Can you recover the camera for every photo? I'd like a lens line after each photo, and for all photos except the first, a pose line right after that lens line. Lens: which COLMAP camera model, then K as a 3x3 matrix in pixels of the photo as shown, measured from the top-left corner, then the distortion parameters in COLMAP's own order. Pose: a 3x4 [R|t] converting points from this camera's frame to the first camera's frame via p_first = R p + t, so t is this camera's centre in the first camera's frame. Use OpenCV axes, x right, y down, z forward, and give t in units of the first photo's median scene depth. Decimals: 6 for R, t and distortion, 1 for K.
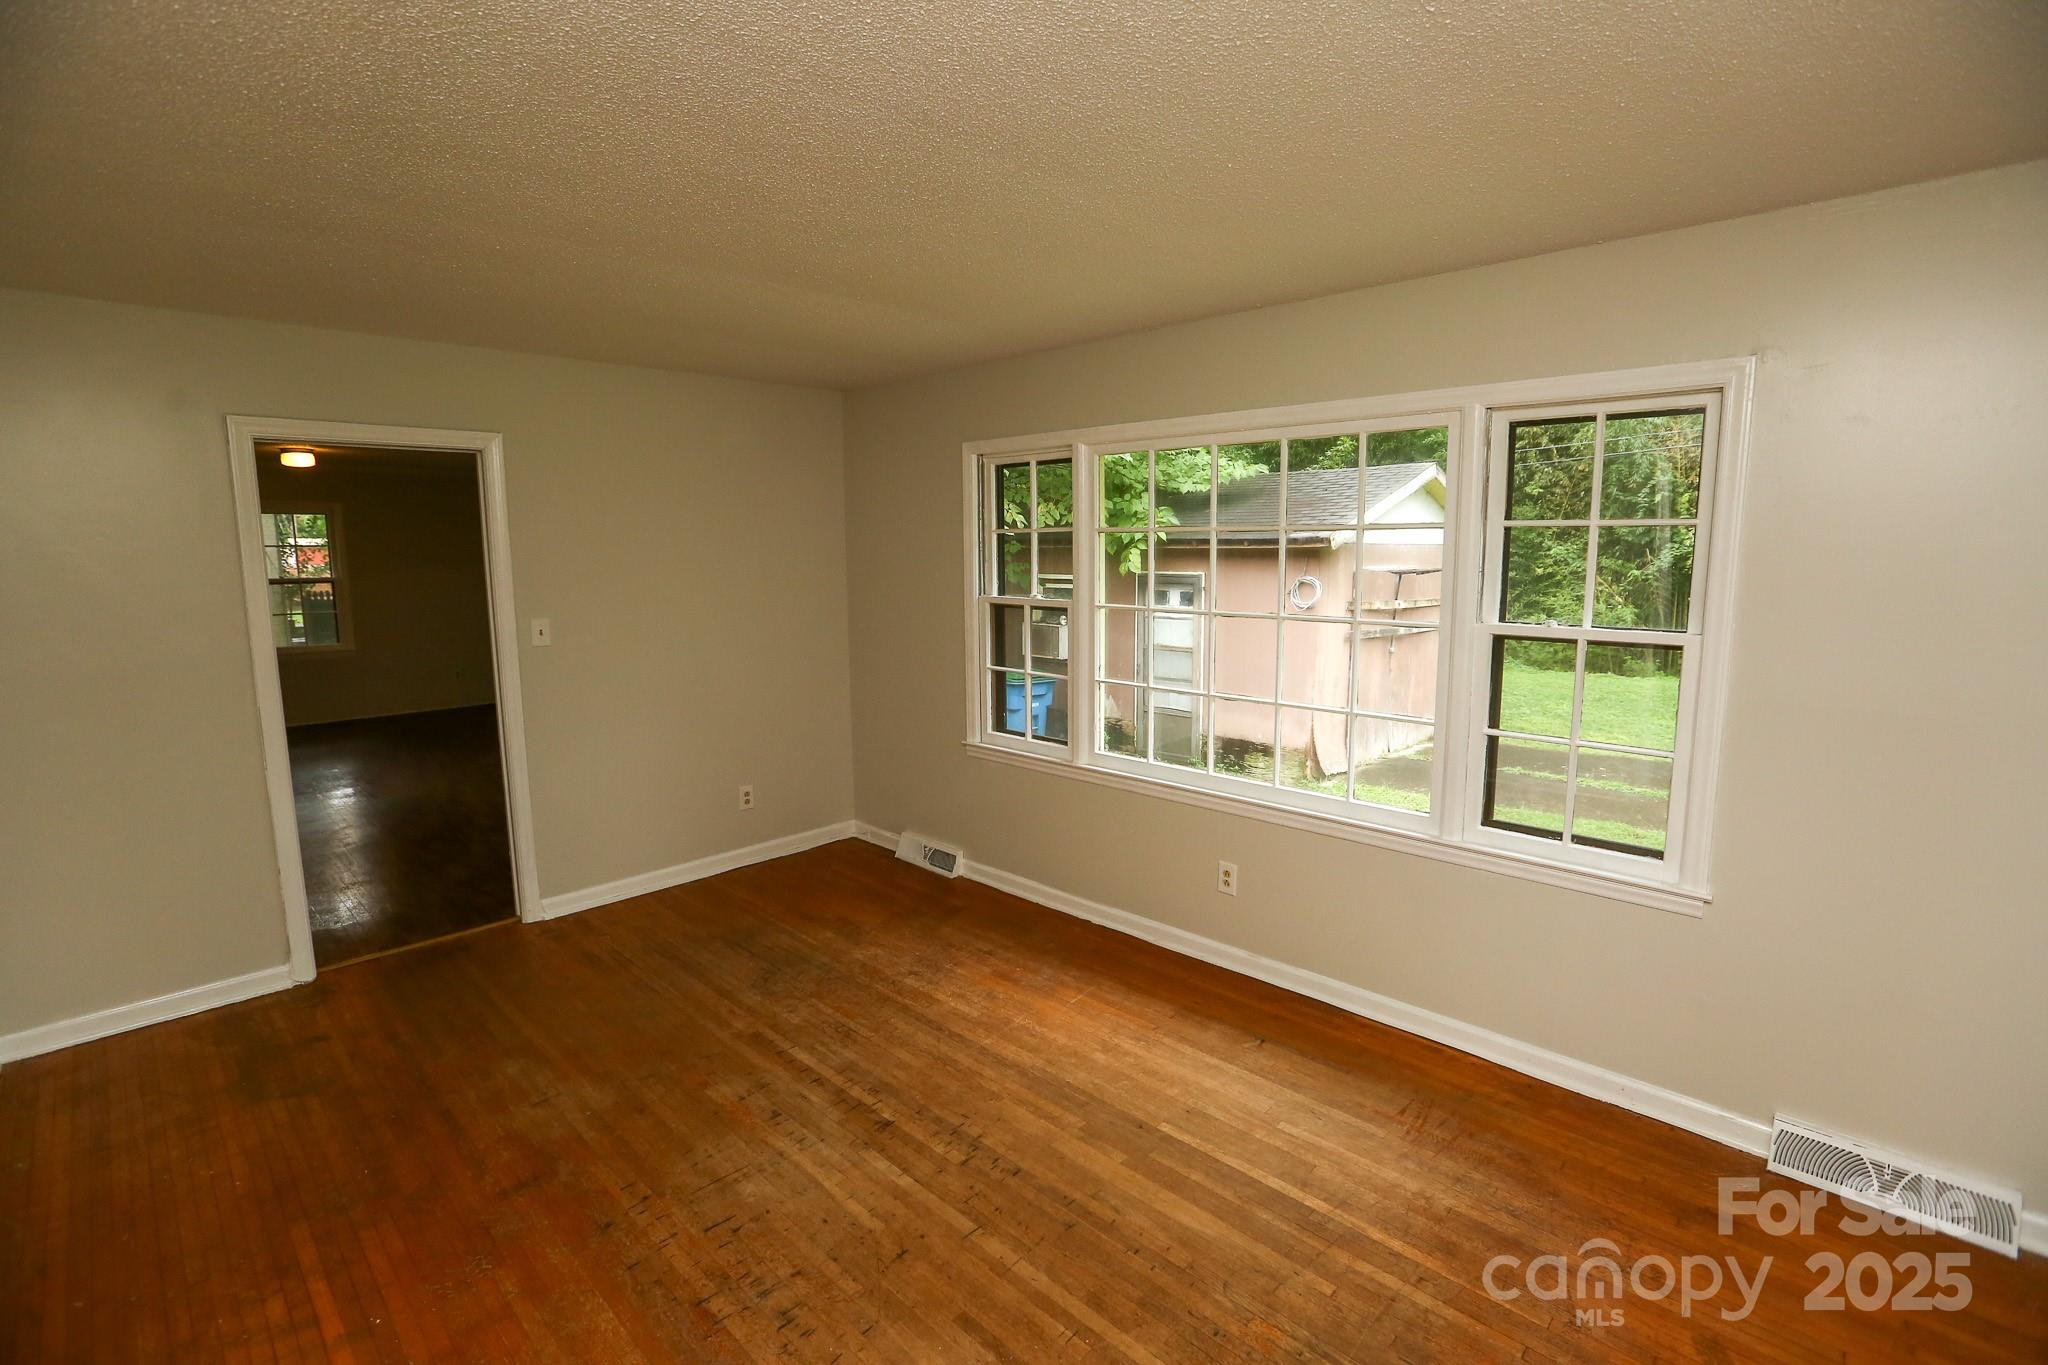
lens RADIAL K [[928.8, 0, 1013.4], [0, 928.8, 680.7], [0, 0, 1]] dist [-0.048572, 0.017155]
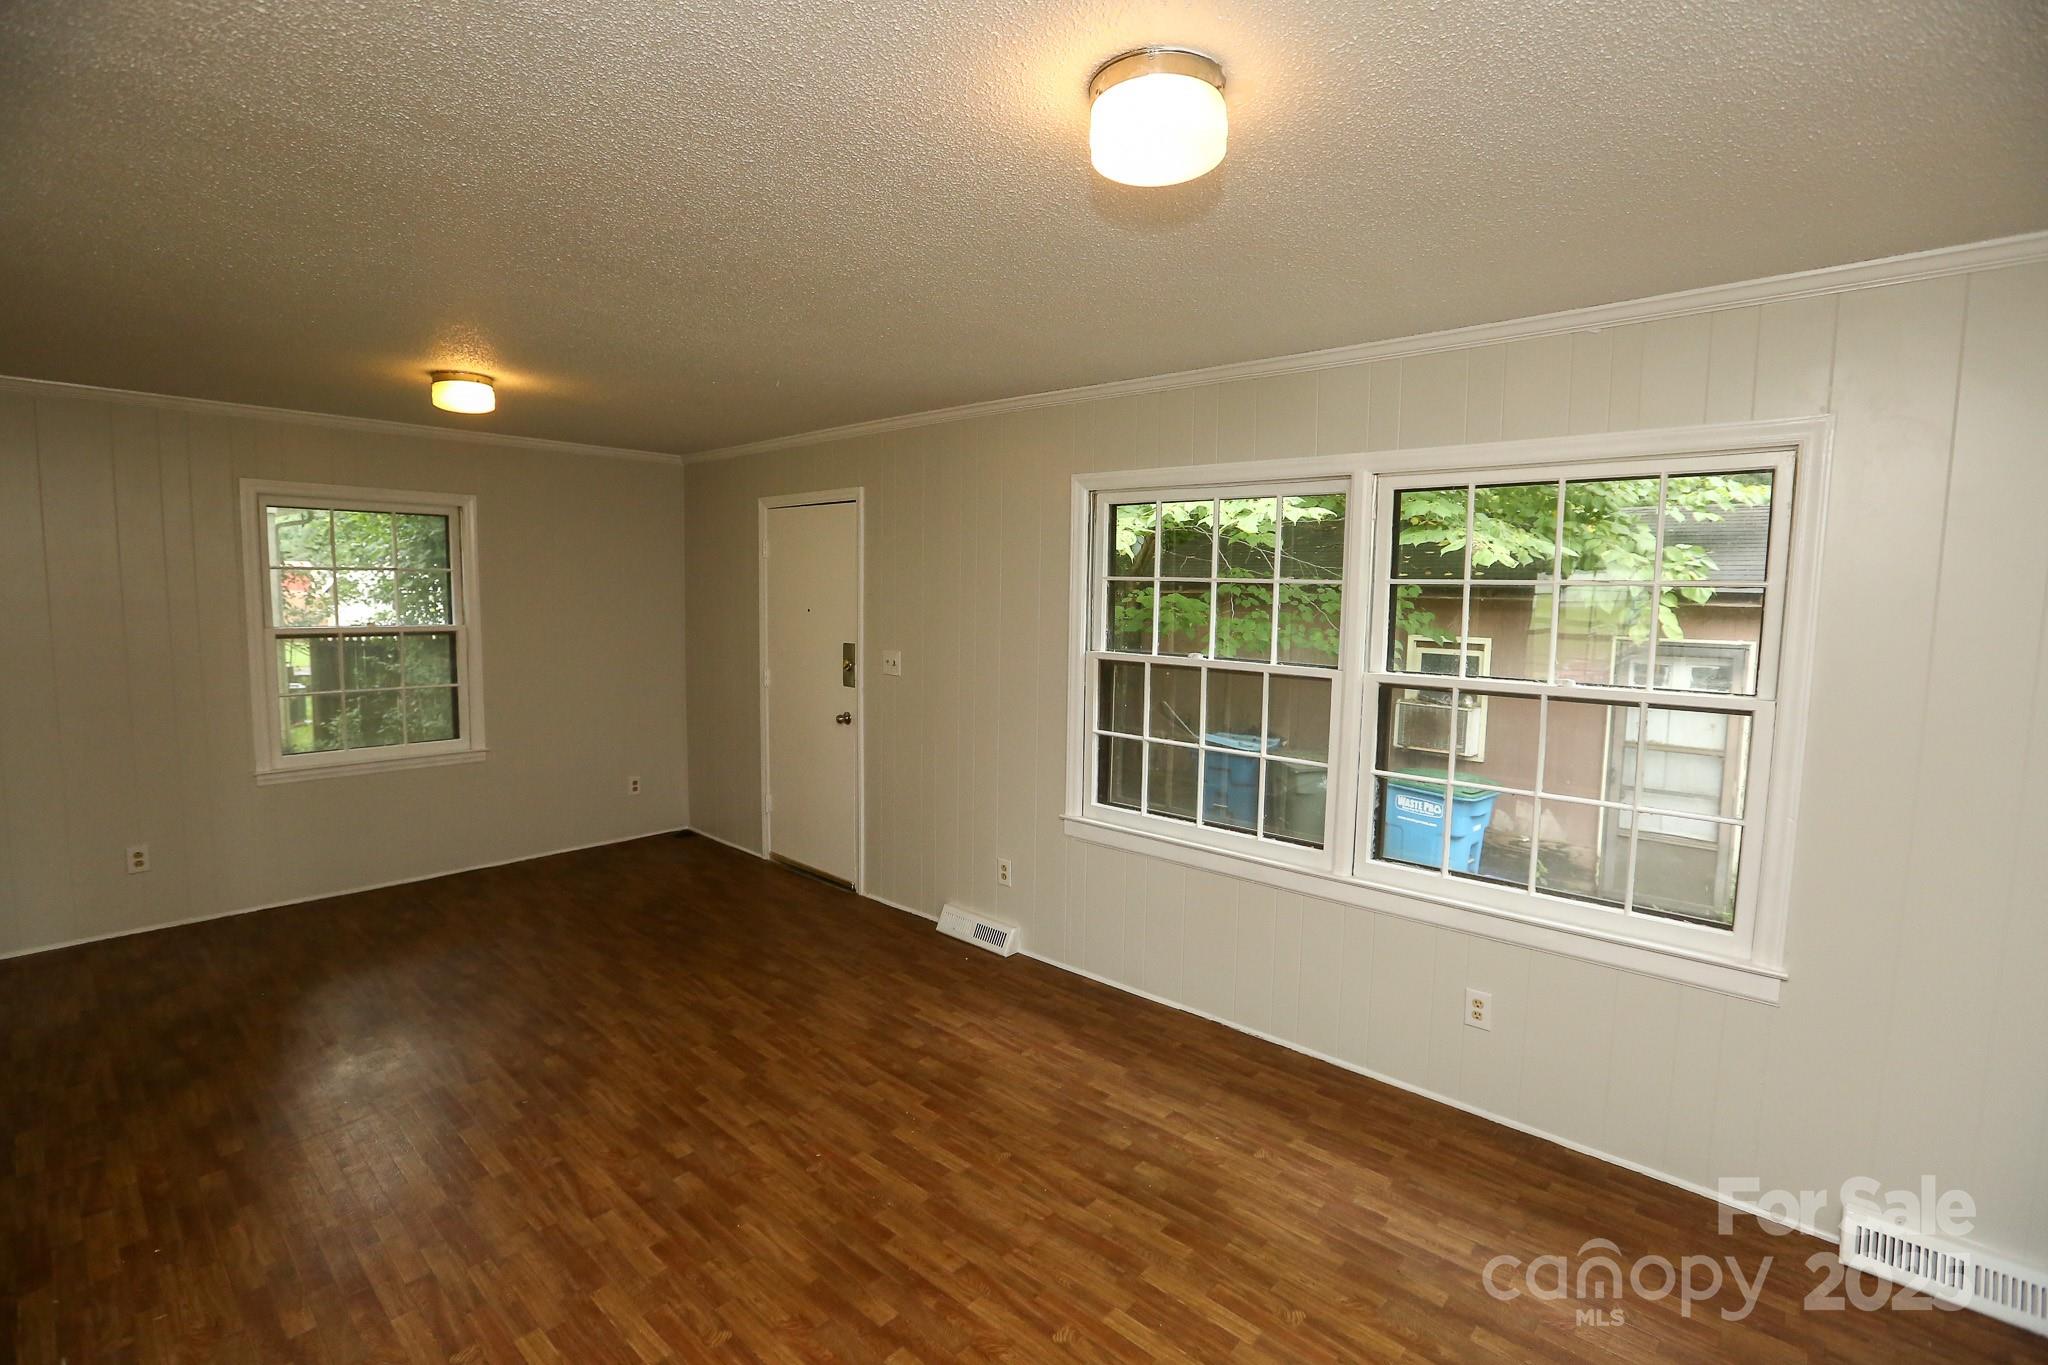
lens RADIAL K [[928.8, 0, 1023.2], [0, 928.8, 674.9], [0, 0, 1]] dist [-0.048572, 0.017155]
pose [[0.999570, 0.015783, 0.024709, -0.121274], [-0.014314, 0.998182, -0.058551, -0.016141], [-0.025588, 0.058172, 0.997979, 0.121070]]
